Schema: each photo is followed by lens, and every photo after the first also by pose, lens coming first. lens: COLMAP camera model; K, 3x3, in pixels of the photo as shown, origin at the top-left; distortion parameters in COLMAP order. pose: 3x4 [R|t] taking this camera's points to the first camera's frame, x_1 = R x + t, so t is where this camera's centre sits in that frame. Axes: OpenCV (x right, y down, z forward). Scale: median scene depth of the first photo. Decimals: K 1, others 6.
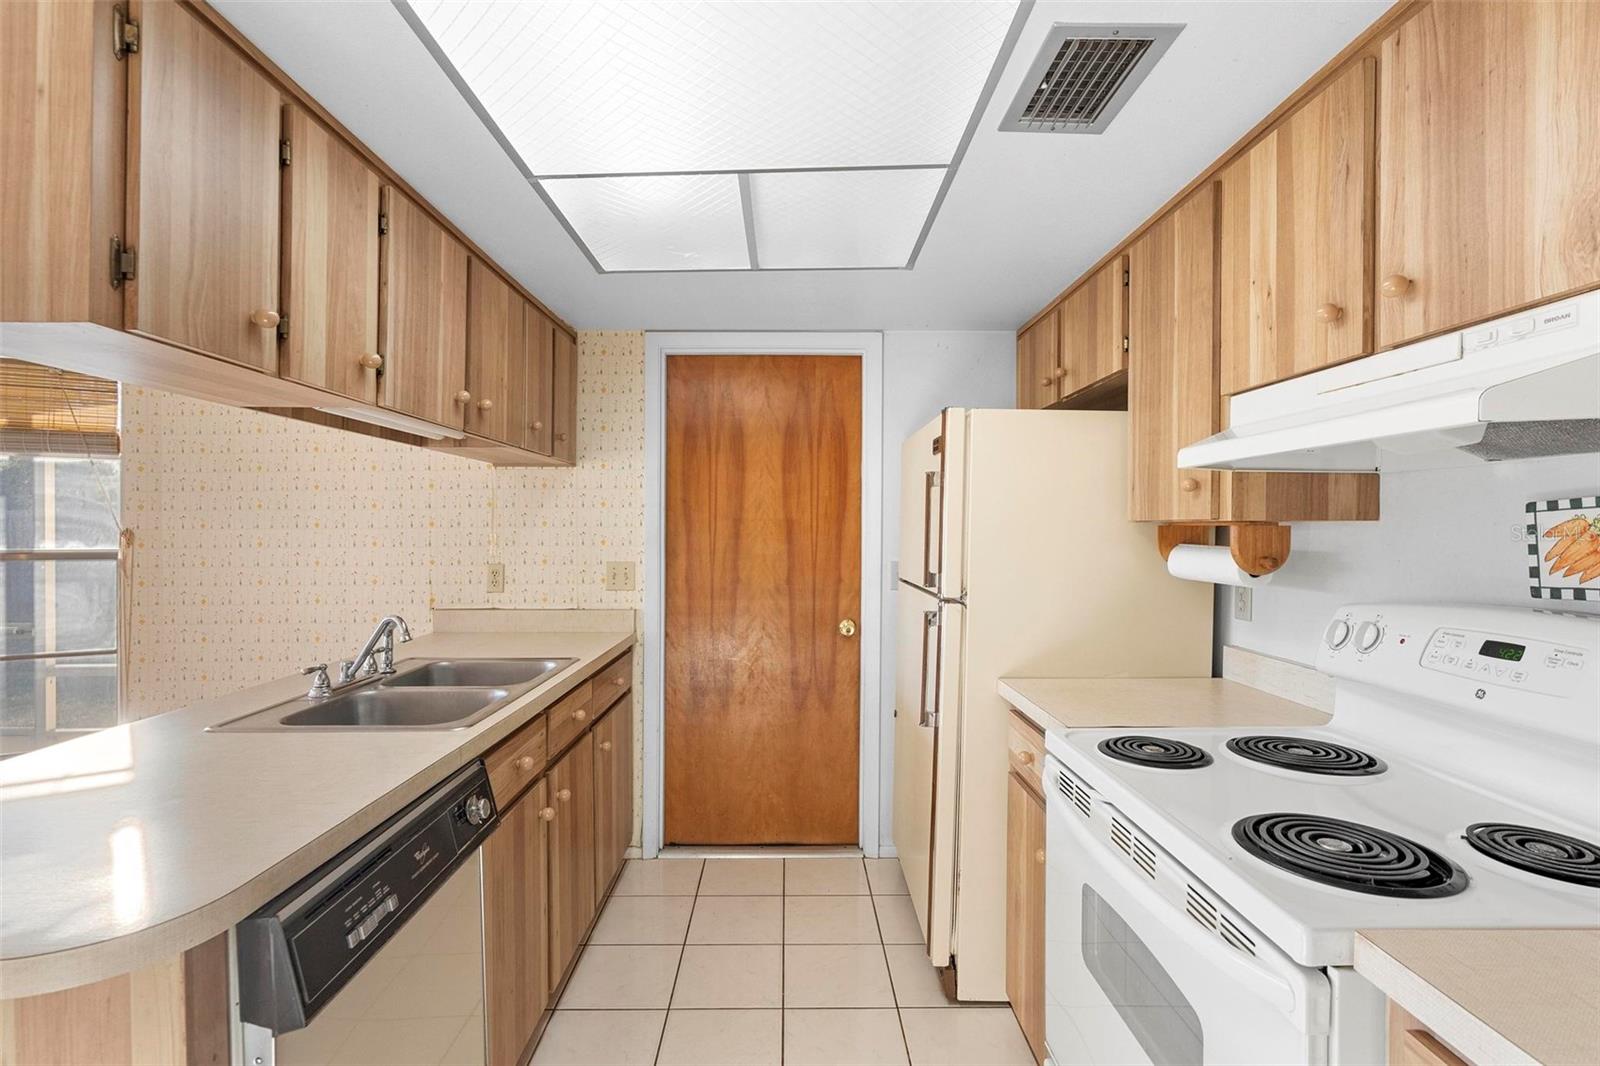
lens RADIAL K [[739.8, 0, 800.0], [0, 739.8, 533.0], [0, 0, 1]] dist [0.001327, 0.000551]
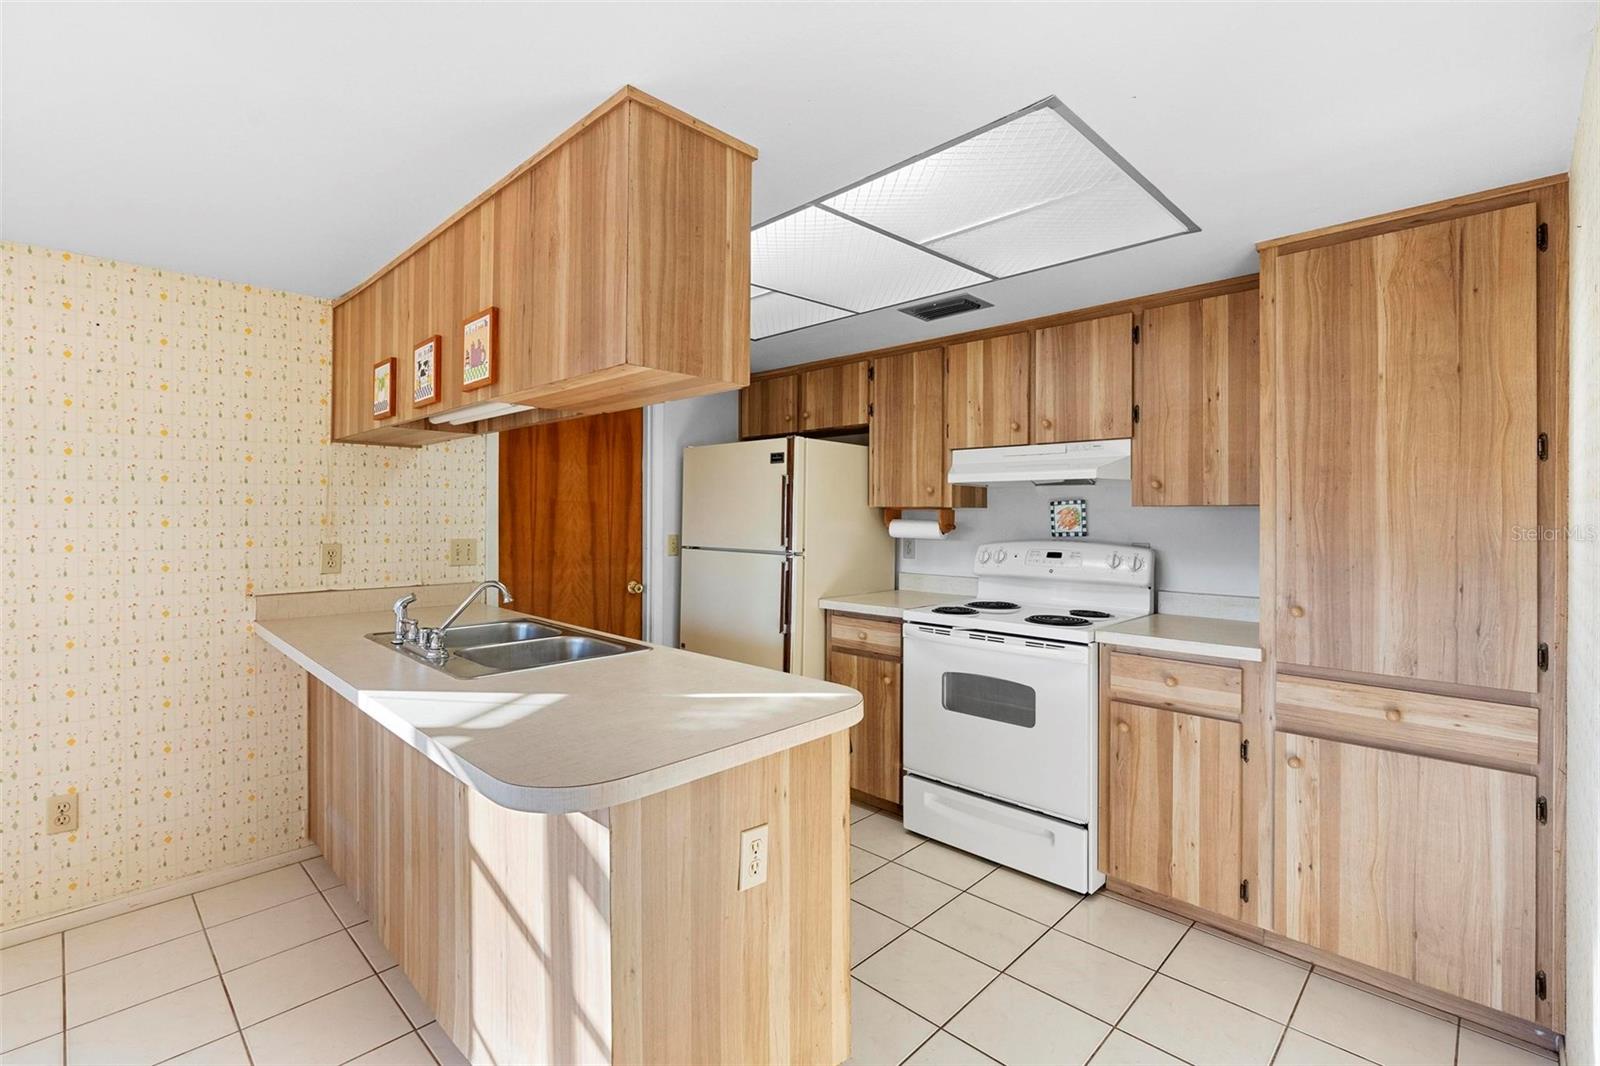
lens RADIAL K [[724.4, 0, 794.0], [0, 724.4, 521.2], [0, 0, 1]] dist [-0.008075, 0.000301]
pose [[0.701787, -0.002522, 0.712382, -0.656802], [-0.000891, 0.999990, 0.004418, 0.007774], [-0.712386, -0.003735, 0.701778, -0.083726]]
